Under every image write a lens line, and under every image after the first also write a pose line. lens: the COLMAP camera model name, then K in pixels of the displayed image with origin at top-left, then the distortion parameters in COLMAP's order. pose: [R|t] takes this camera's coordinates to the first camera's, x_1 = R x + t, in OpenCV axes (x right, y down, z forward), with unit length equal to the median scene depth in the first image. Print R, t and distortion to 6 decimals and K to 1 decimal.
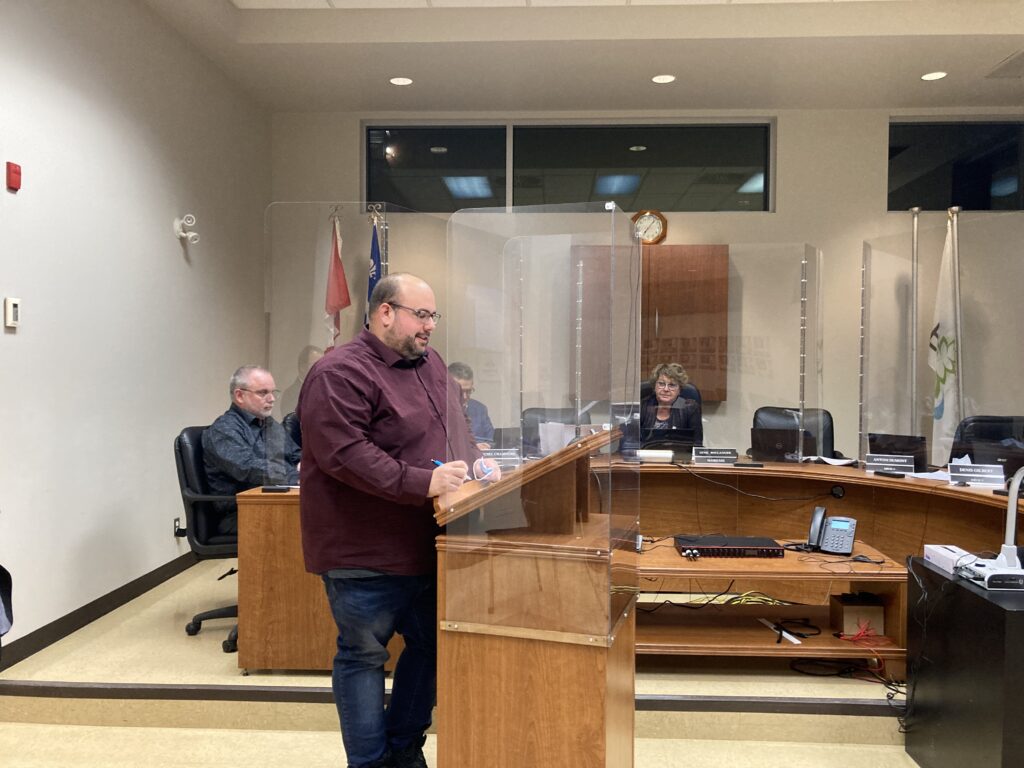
lens RADIAL K [[903.6, 0, 512.7], [0, 903.6, 386.1], [0, 0, 1]] dist [0.016576, -0.036981]
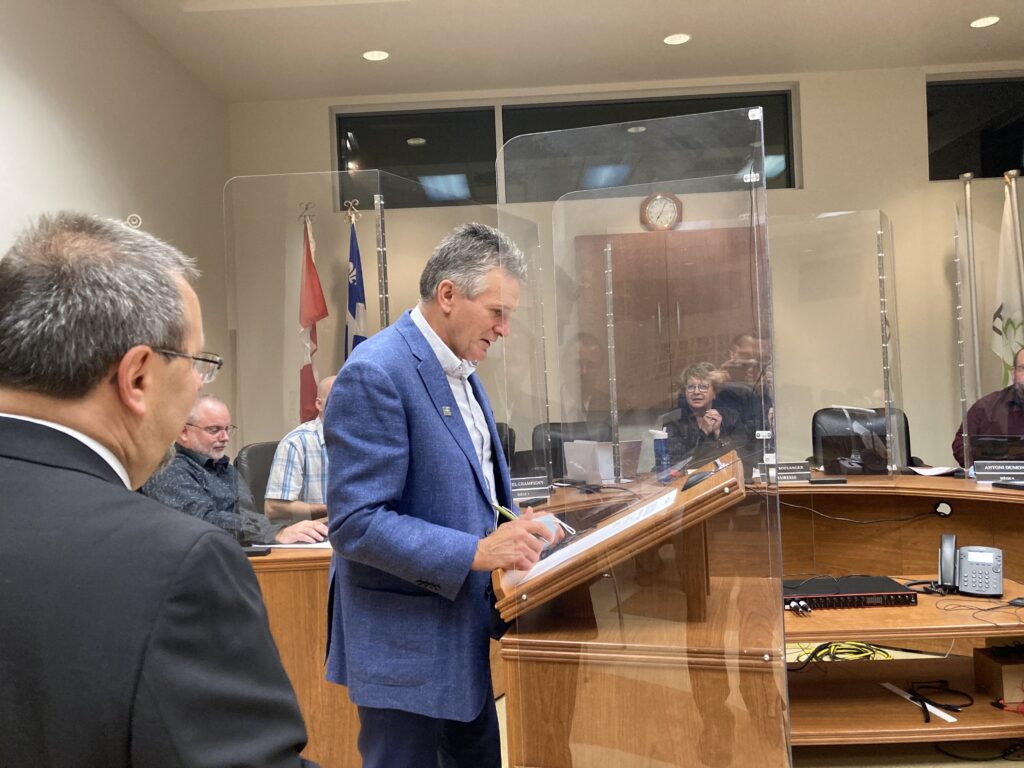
lens RADIAL K [[903.6, 0, 497.0], [0, 903.6, 373.6], [0, 0, 1]] dist [0.016576, -0.036981]
pose [[0.998632, -0.049816, 0.015873, -0.056010], [0.050220, 0.998396, -0.026156, -0.004916], [-0.014544, 0.026917, 0.999532, 0.212904]]
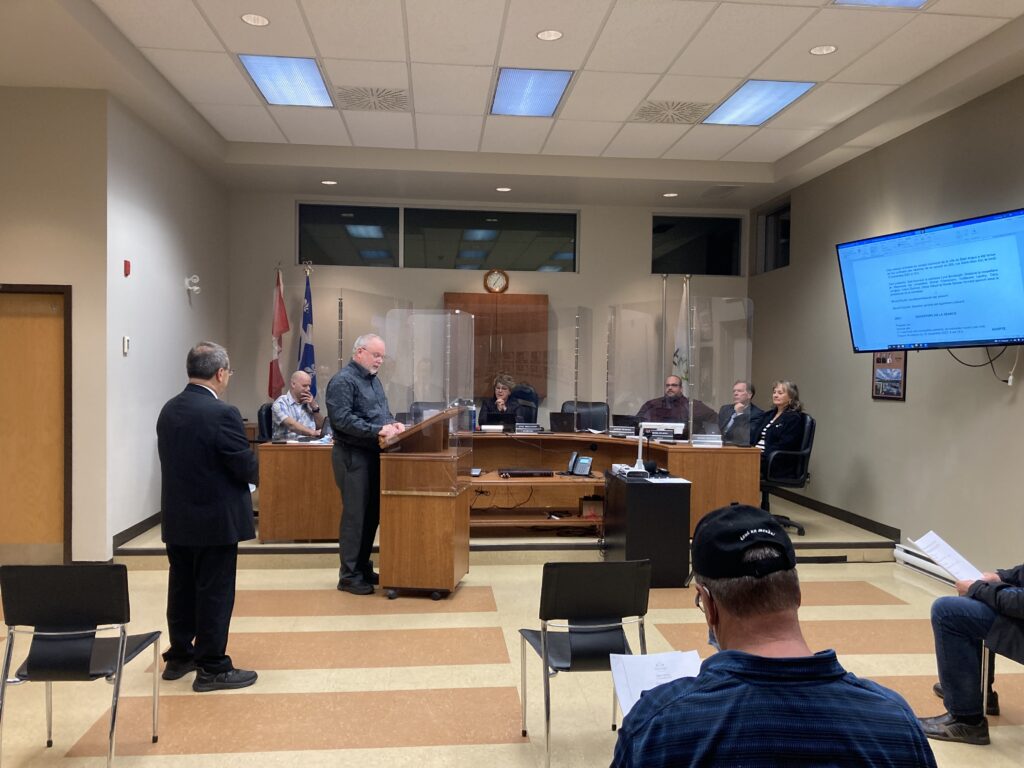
lens RADIAL K [[903.6, 0, 530.9], [0, 903.6, 381.4], [0, 0, 1]] dist [0.016576, -0.036981]
pose [[0.987676, 0.004886, 0.156433, -0.042235], [-0.003683, 0.999961, -0.007976, 0.002370], [-0.156466, 0.007302, 0.987656, -0.812100]]
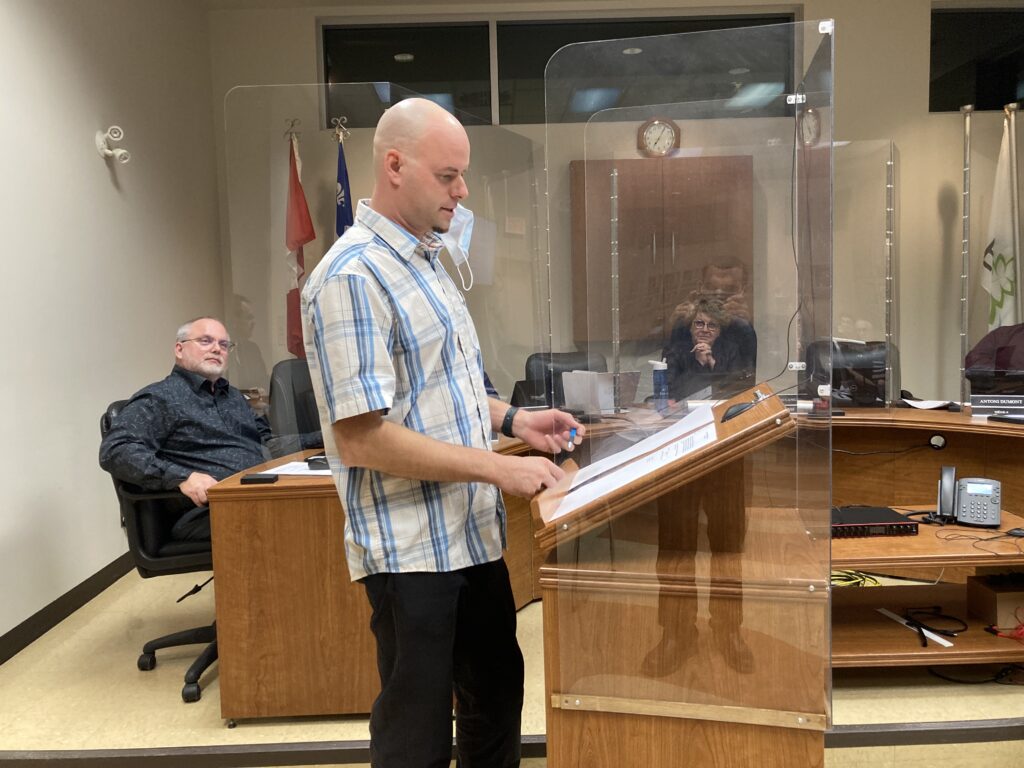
lens RADIAL K [[903.6, 0, 510.3], [0, 903.6, 385.4], [0, 0, 1]] dist [0.016576, -0.036981]
pose [[0.997556, -0.039500, 0.057640, -0.087197], [0.035607, 0.997112, 0.067077, -0.005018], [-0.060123, -0.064861, 0.996081, 0.228912]]
